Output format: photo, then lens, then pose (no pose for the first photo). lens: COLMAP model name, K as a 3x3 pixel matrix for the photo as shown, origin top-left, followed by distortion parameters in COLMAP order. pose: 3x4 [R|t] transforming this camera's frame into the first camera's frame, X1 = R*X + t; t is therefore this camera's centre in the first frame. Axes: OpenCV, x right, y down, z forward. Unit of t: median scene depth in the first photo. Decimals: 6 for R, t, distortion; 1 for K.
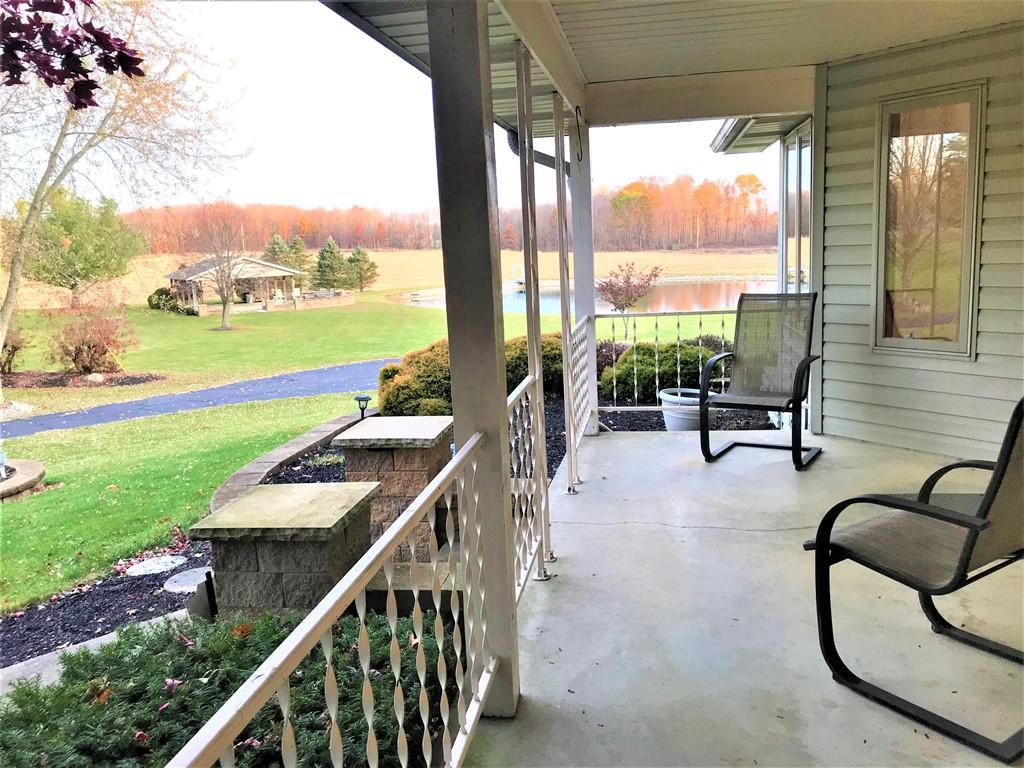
lens RADIAL K [[848.5, 0, 511.9], [0, 848.5, 386.4], [0, 0, 1]] dist [0.053292, -0.015101]
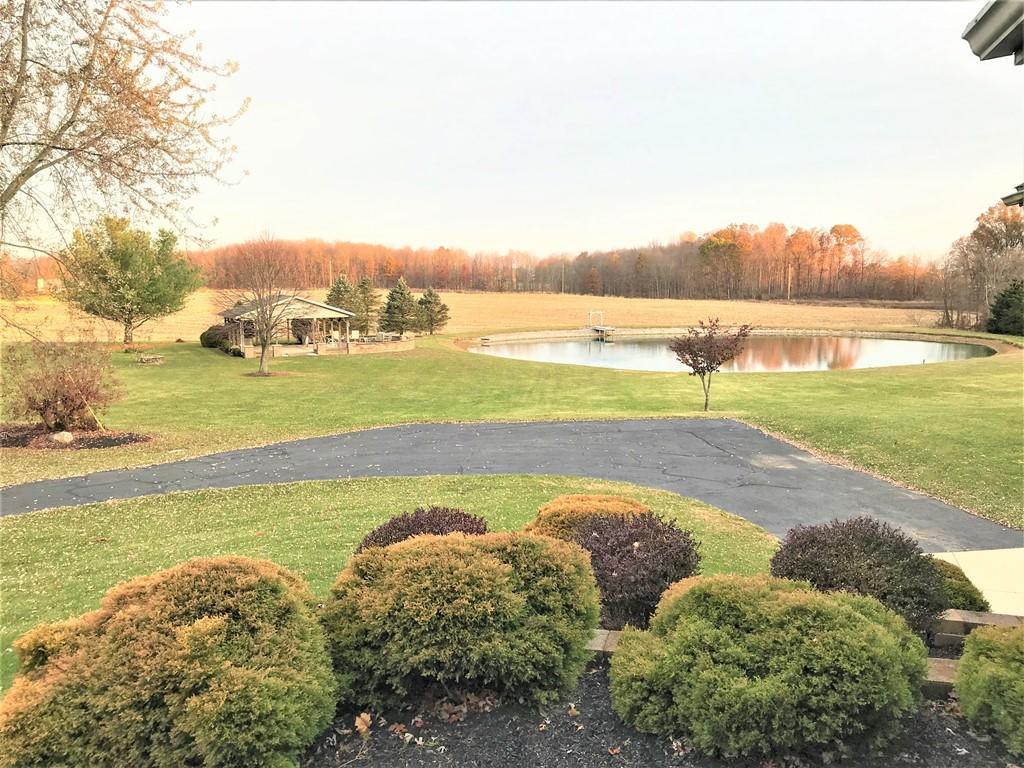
lens RADIAL K [[848.5, 0, 514.8], [0, 848.5, 386.6], [0, 0, 1]] dist [0.053292, -0.015101]
pose [[0.994937, 0.040529, -0.091964, 0.010083], [-0.045047, 0.997851, -0.047593, -0.012859], [0.089837, 0.051494, 0.994624, 0.064256]]
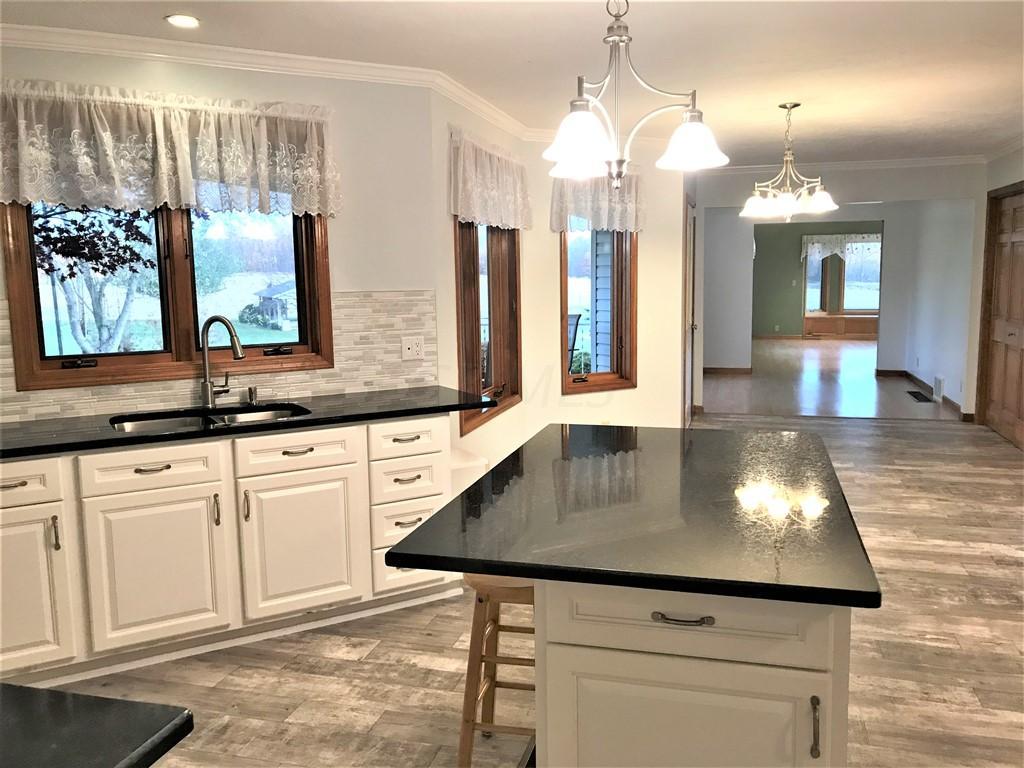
lens RADIAL K [[848.5, 0, 512.2], [0, 848.5, 388.5], [0, 0, 1]] dist [0.053292, -0.015101]
pose [[0.995095, 0.039528, -0.090686, 0.019414], [-0.042027, 0.998783, -0.025811, 0.005009], [0.089555, 0.029496, 0.995545, -0.039195]]
